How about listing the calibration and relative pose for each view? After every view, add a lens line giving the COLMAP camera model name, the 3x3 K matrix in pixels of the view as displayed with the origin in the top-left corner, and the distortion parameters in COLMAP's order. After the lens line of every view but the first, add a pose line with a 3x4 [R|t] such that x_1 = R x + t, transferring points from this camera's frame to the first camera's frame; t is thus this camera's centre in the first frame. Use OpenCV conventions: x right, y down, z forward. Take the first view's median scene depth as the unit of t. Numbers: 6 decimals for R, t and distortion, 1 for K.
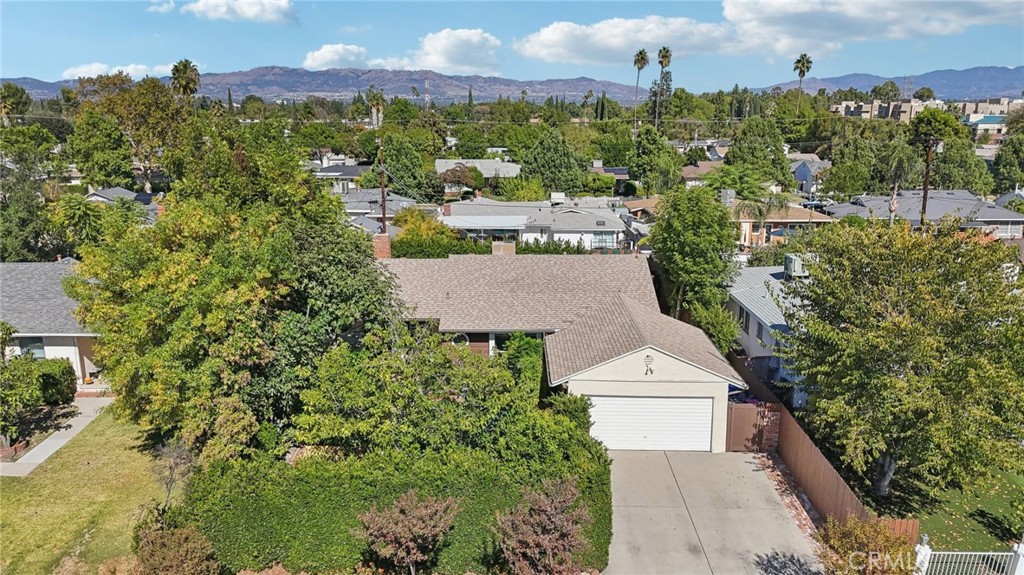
lens RADIAL K [[747.8, 0, 513.8], [0, 747.8, 286.3], [0, 0, 1]] dist [0.087973, -0.091816]
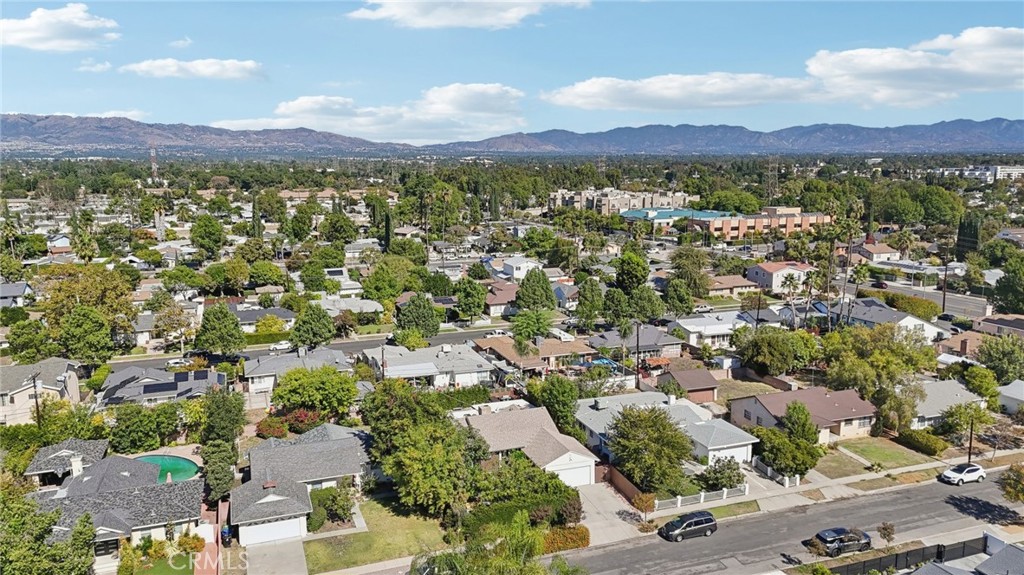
lens RADIAL K [[747.8, 0, 513.8], [0, 747.8, 286.3], [0, 0, 1]] dist [0.087973, -0.091816]
pose [[0.937511, -0.061653, 0.342450, -0.871524], [0.084022, 0.995165, -0.050859, -0.379541], [-0.337659, 0.076454, 0.938158, -1.529642]]
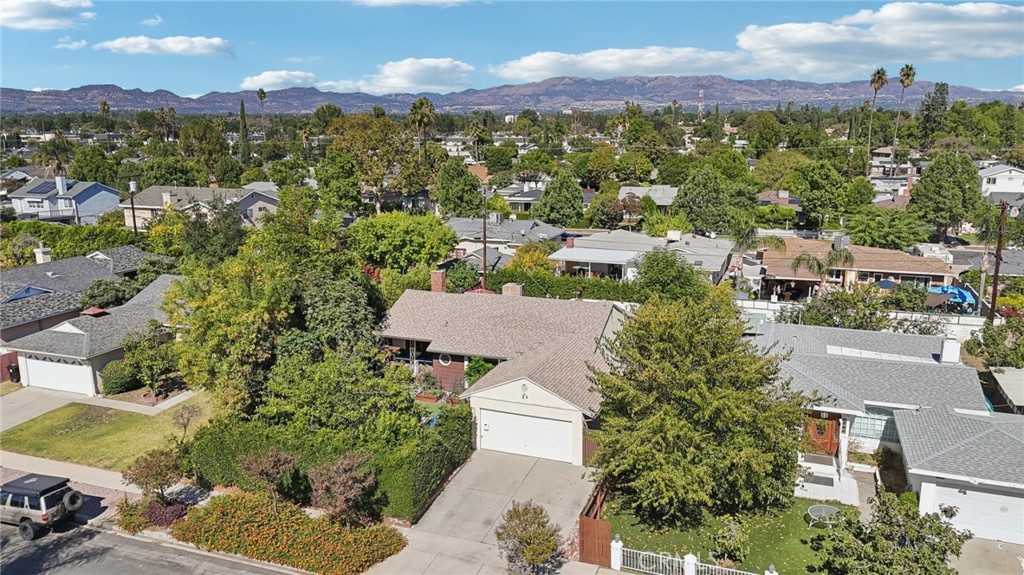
lens RADIAL K [[762.5, 0, 521.5], [0, 762.5, 282.8], [0, 0, 1]] dist [0.050349, -0.008363]
pose [[0.939473, 0.067999, -0.335808, 0.534028], [-0.073692, 0.997272, -0.004224, -0.071411], [0.334604, 0.028715, 0.941921, -0.247334]]
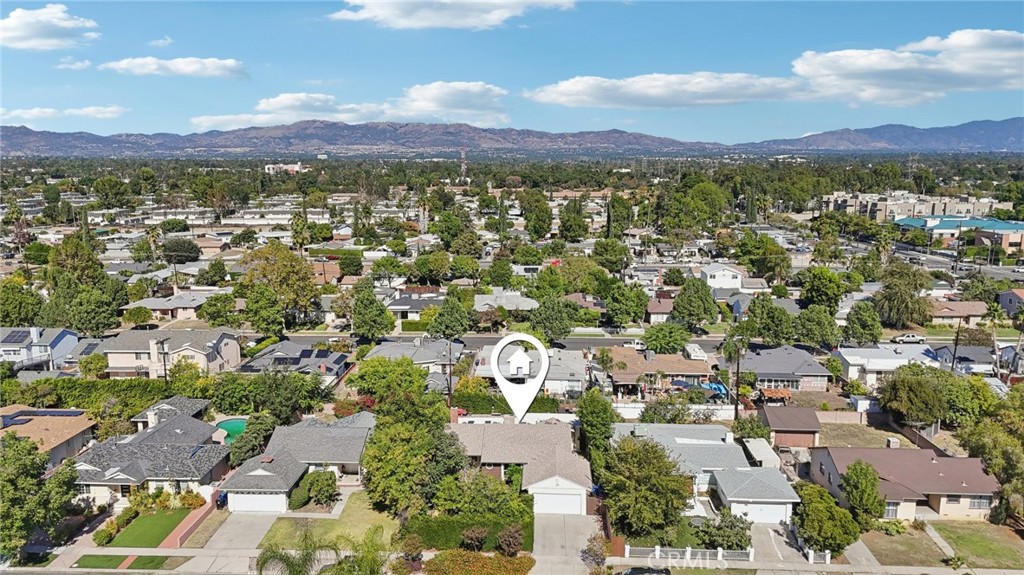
lens RADIAL K [[742.9, 0, 512.0], [0, 742.9, 287.5], [0, 0, 1]] dist [0.080932, -0.078294]
pose [[0.998975, 0.005922, -0.044878, 0.115082], [-0.008745, 0.997977, -0.062974, -0.378590], [0.044414, 0.063302, 0.997006, -1.556011]]
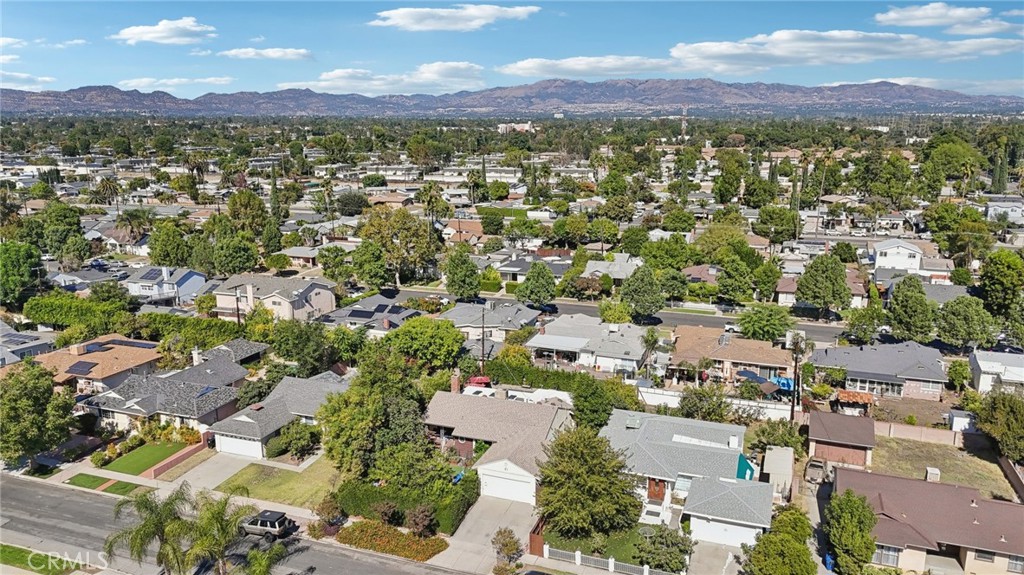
lens RADIAL K [[747.8, 0, 513.8], [0, 747.8, 286.3], [0, 0, 1]] dist [0.087973, -0.091816]
pose [[0.939529, 0.073519, -0.334484, 0.886376], [-0.077846, 0.996965, 0.000472, -0.447026], [0.333504, 0.025594, 0.942401, -1.250076]]
